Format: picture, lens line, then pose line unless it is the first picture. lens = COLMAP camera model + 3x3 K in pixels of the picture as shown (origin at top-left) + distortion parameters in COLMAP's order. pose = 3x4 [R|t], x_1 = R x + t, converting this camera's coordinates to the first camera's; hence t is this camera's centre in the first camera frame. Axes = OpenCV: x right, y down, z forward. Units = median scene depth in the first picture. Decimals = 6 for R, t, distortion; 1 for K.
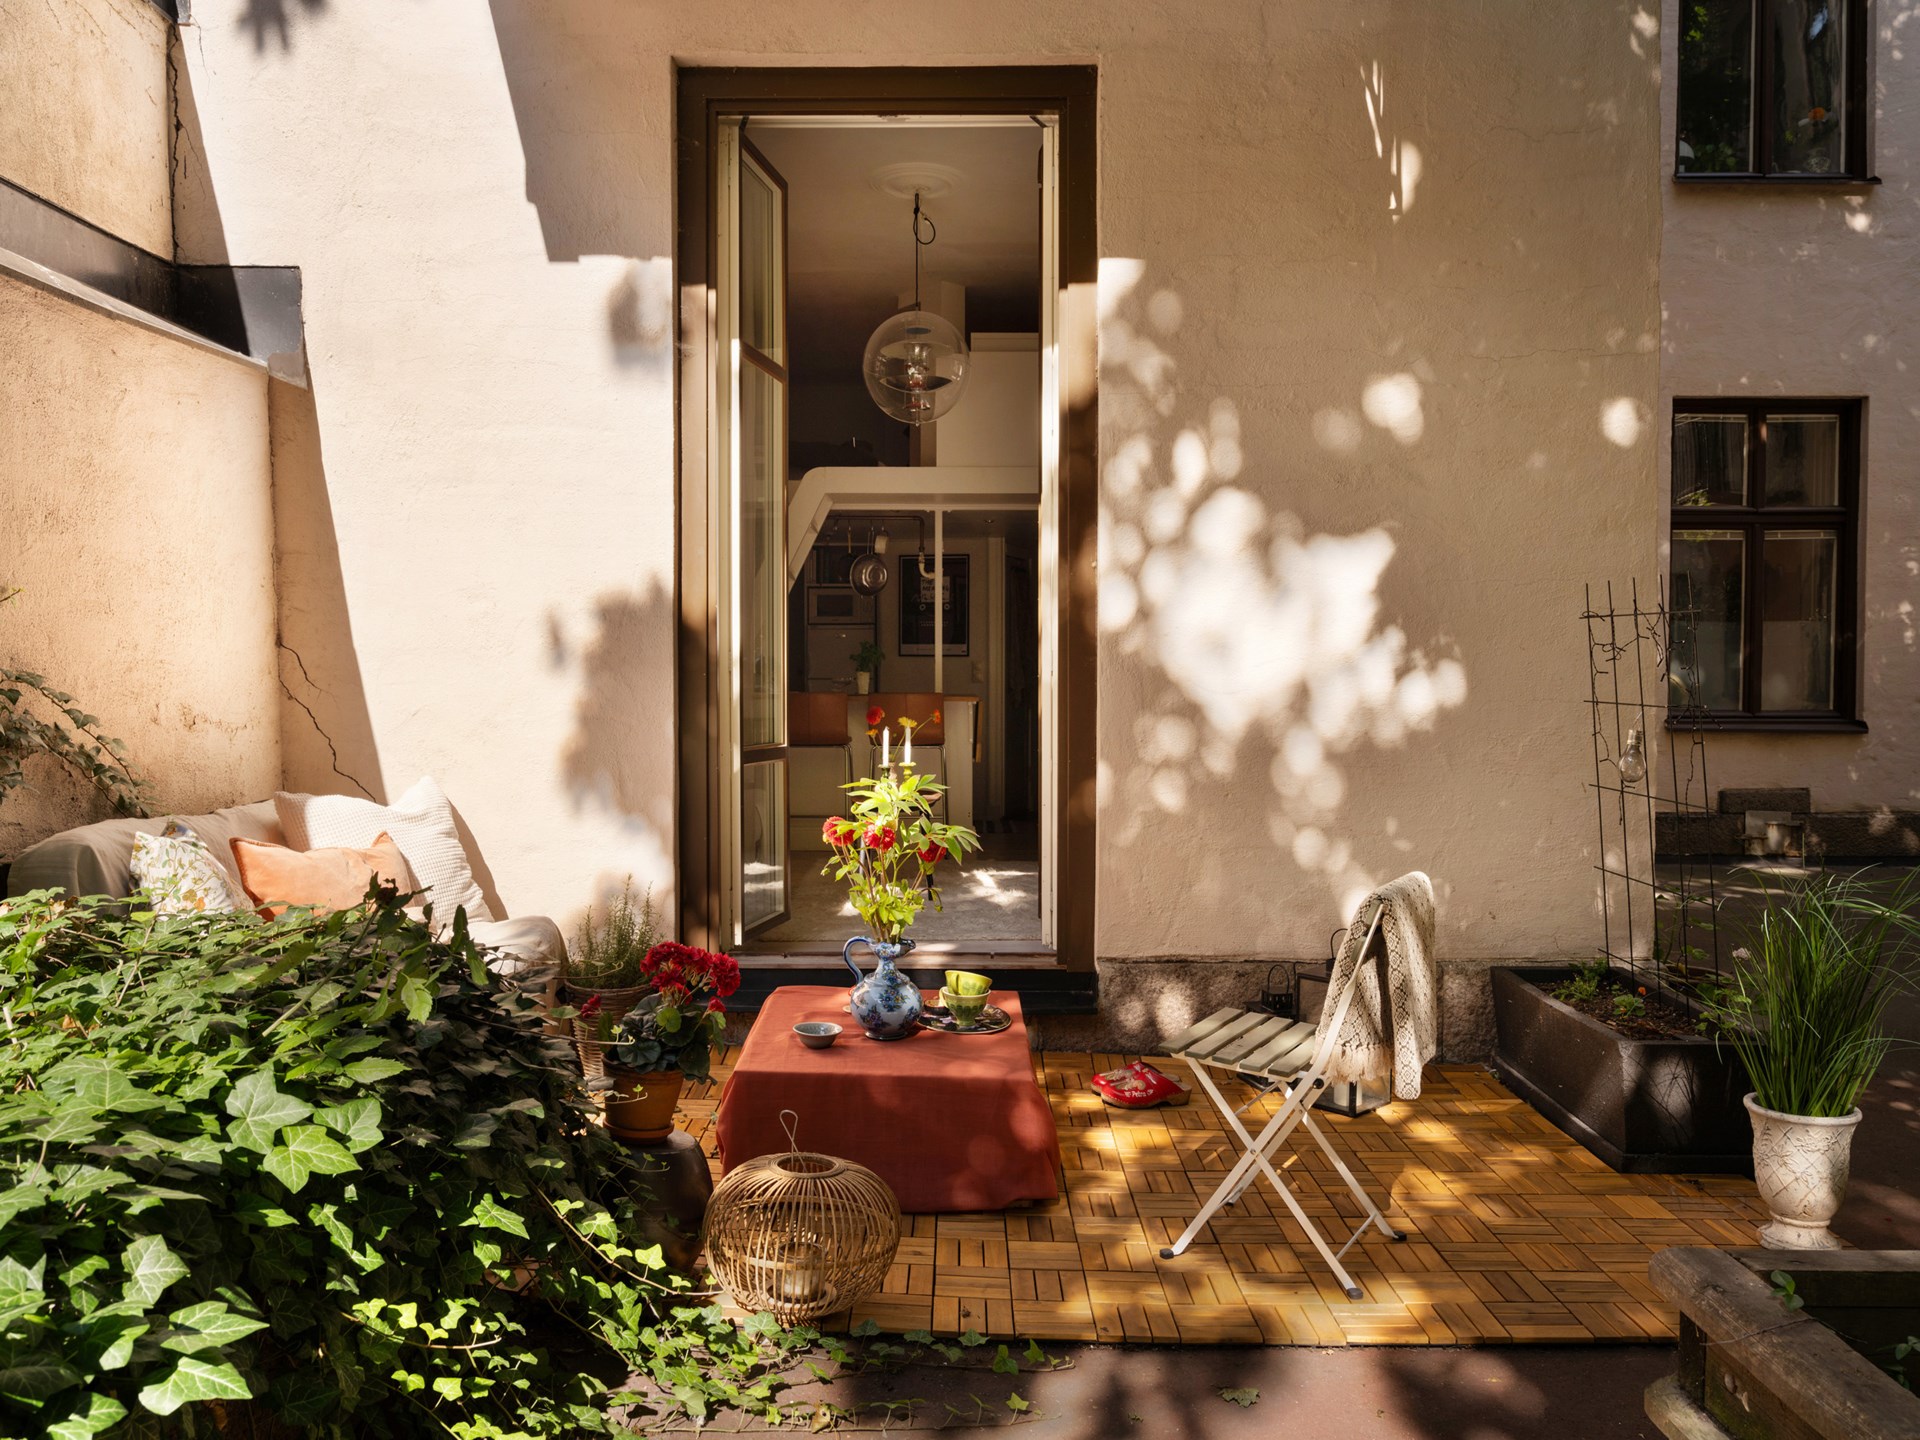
lens RADIAL K [[1398.2, 0, 1027.2], [0, 1398.2, 701.1], [0, 0, 1]] dist [0.007662, -0.003264]
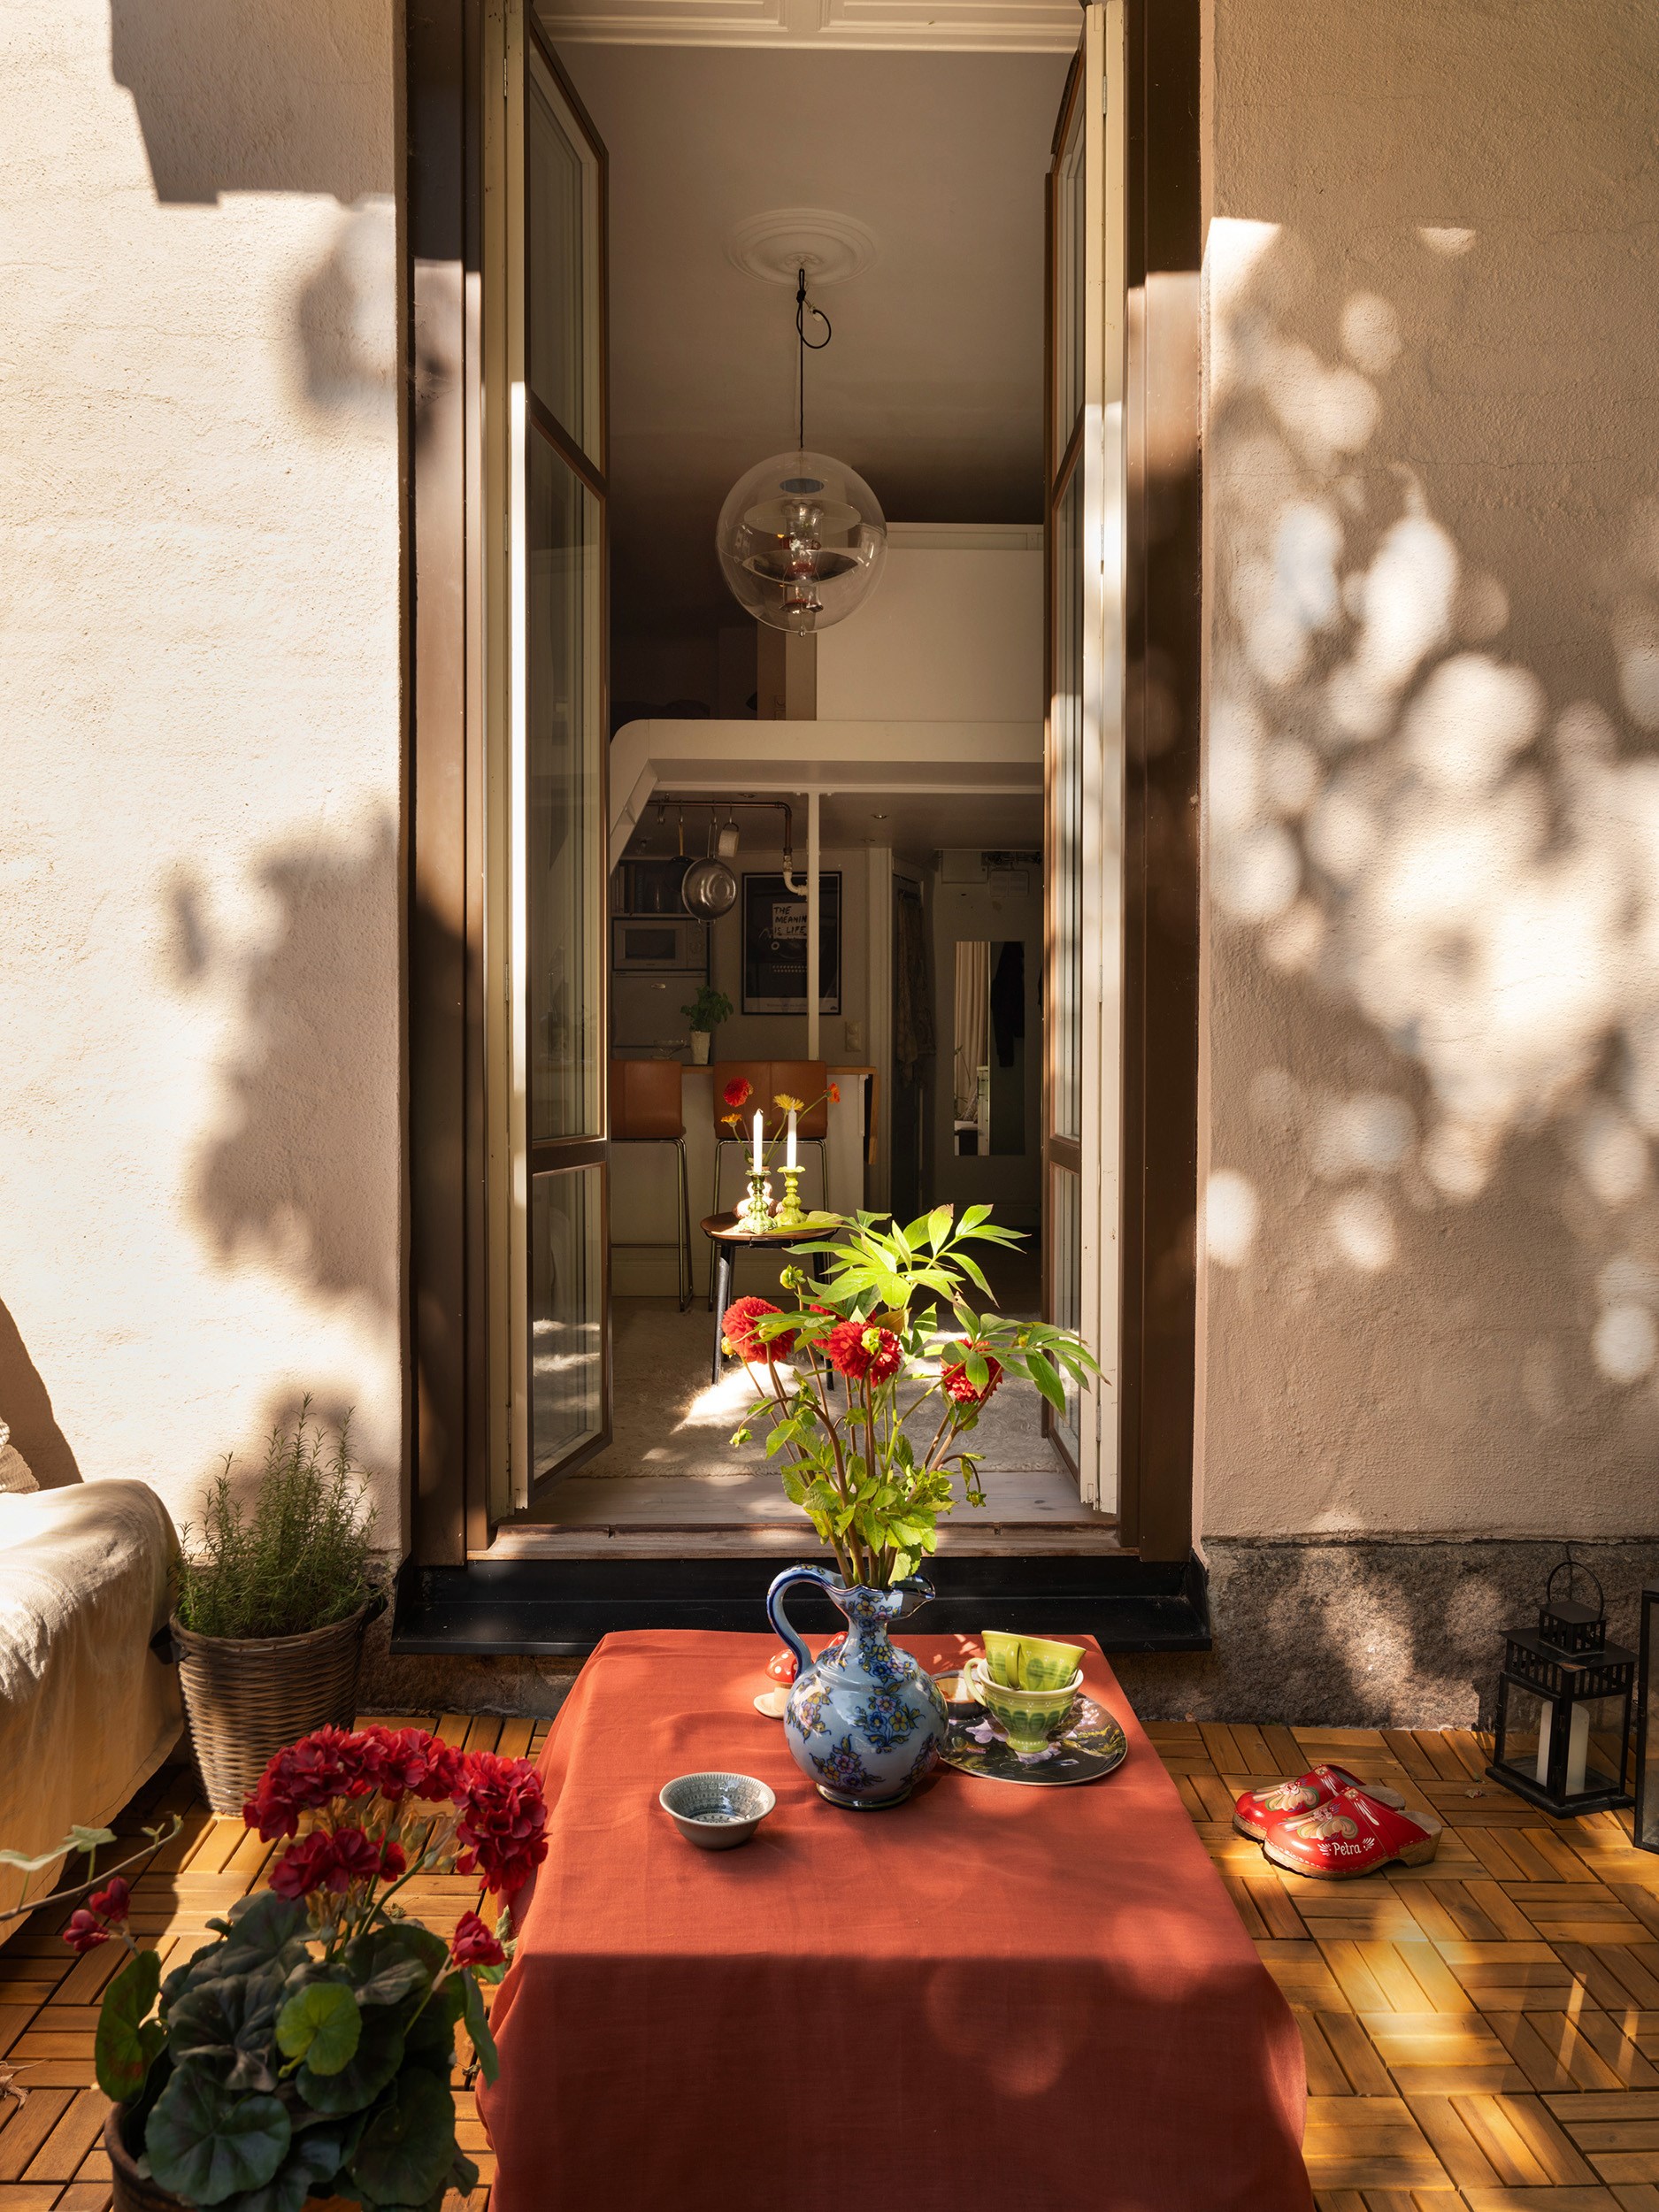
lens RADIAL K [[1610.9, 0, 885.4], [0, 1610.9, 1095.1], [0, 0, 1]] dist [0.007662, -0.003264]
pose [[0.999689, 0.001668, 0.024866, -0.085655], [-0.001753, 0.999993, 0.003407, 0.013284], [-0.024860, -0.003450, 0.999685, 0.390403]]
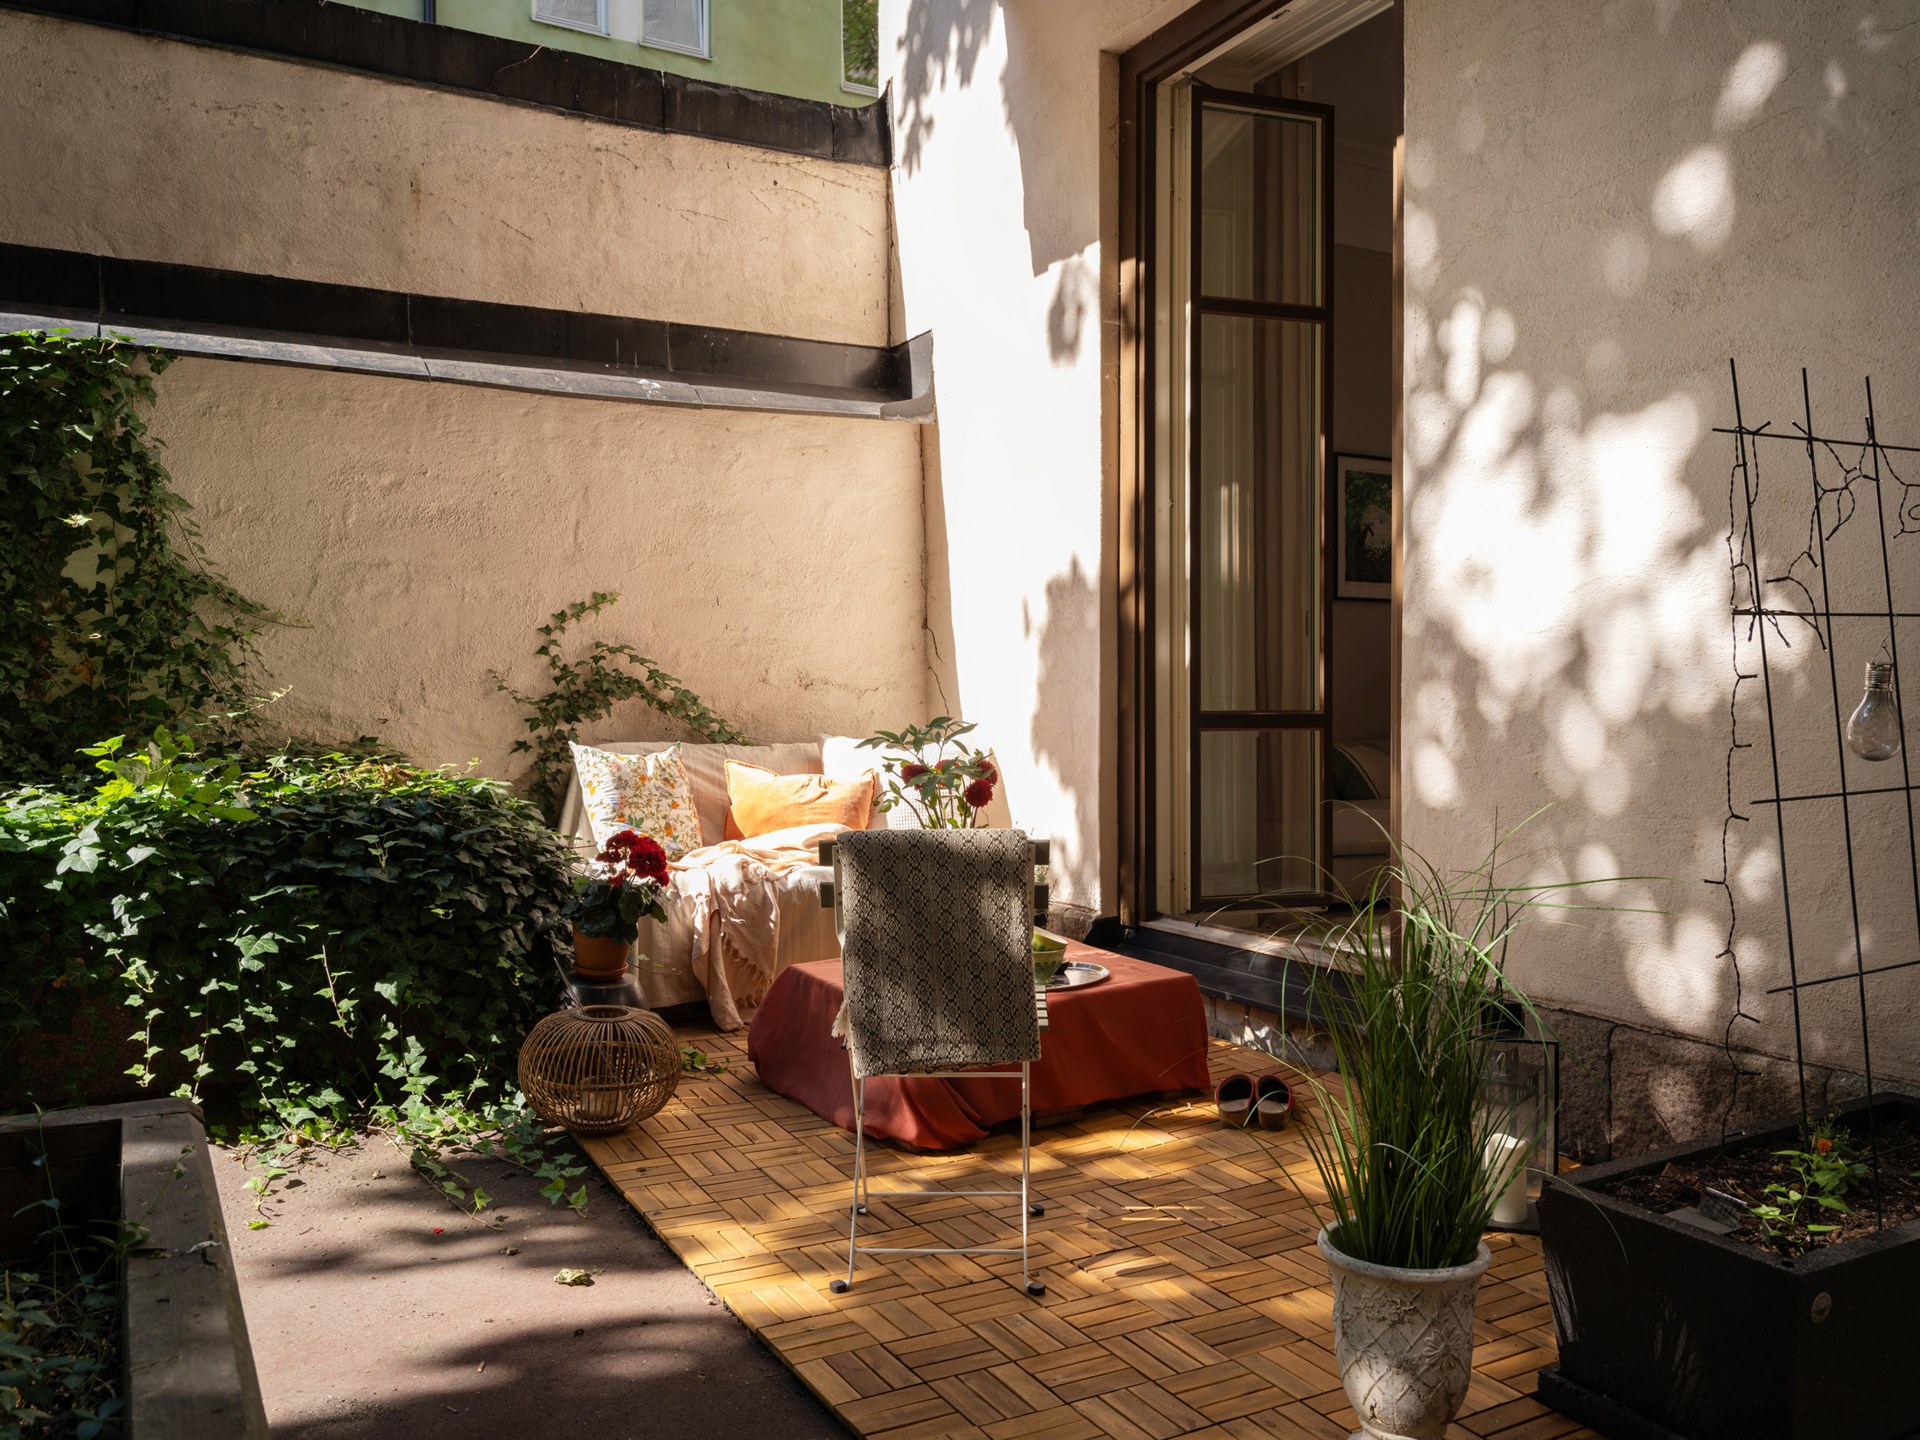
lens RADIAL K [[1517.9, 0, 997.6], [0, 1517.9, 719.9], [0, 0, 1]] dist [-0.000821, -0.000372]
pose [[0.469052, 0.014386, -0.883053, 0.710809], [-0.012212, 0.999877, 0.009802, 0.029419], [0.883086, 0.006186, 0.469171, 0.397391]]
